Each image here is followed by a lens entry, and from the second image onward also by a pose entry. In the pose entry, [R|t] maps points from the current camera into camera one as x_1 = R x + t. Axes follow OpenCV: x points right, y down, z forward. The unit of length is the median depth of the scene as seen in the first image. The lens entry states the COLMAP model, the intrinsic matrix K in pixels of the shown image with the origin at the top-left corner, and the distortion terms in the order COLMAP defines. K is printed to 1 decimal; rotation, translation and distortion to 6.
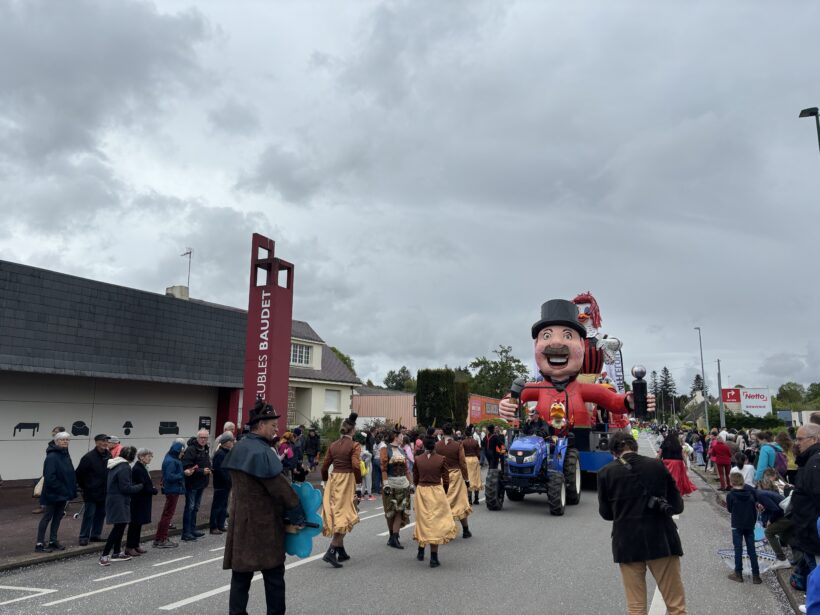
lens RADIAL K [[606.7, 0, 410.0], [0, 606.7, 307.5], [0, 0, 1]] dist [0.086662, -0.105101]
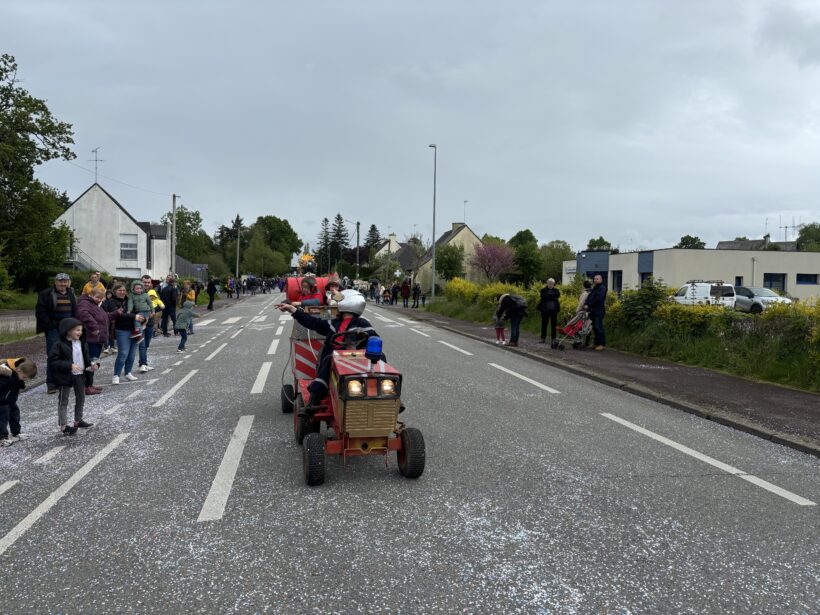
lens RADIAL K [[606.7, 0, 410.0], [0, 606.7, 307.5], [0, 0, 1]] dist [0.086662, -0.105101]
pose [[0.860129, -0.006834, 0.510031, 0.175851], [-0.110529, 0.973655, 0.199446, 0.105857], [-0.497958, -0.227922, 0.836714, 0.538011]]
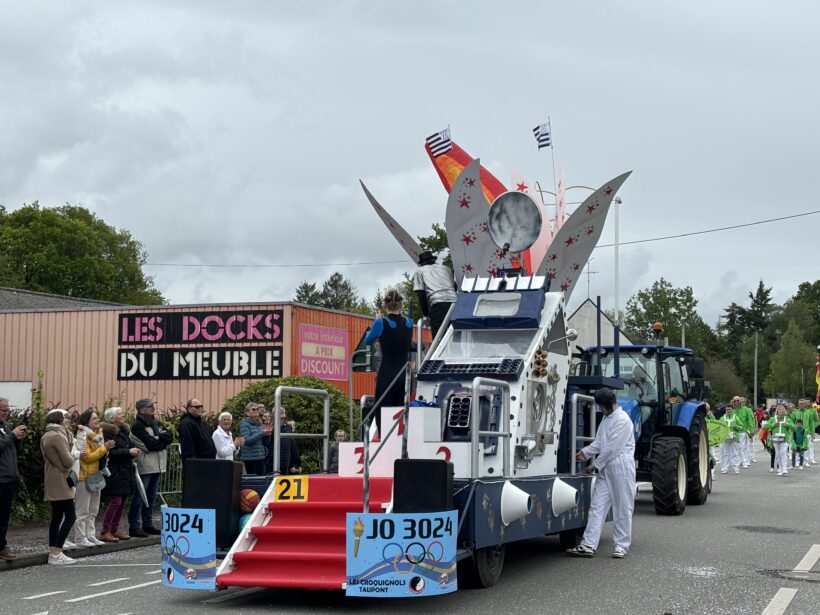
lens RADIAL K [[1374.5, 0, 410.0], [0, 1374.5, 307.5], [0, 0, 1]] dist [0.186742, 0.001742]
pose [[0.999949, -0.006007, 0.008126, 0.090670], [0.005046, 0.993519, 0.113554, 0.039478], [-0.008755, -0.113508, 0.993499, 0.185906]]
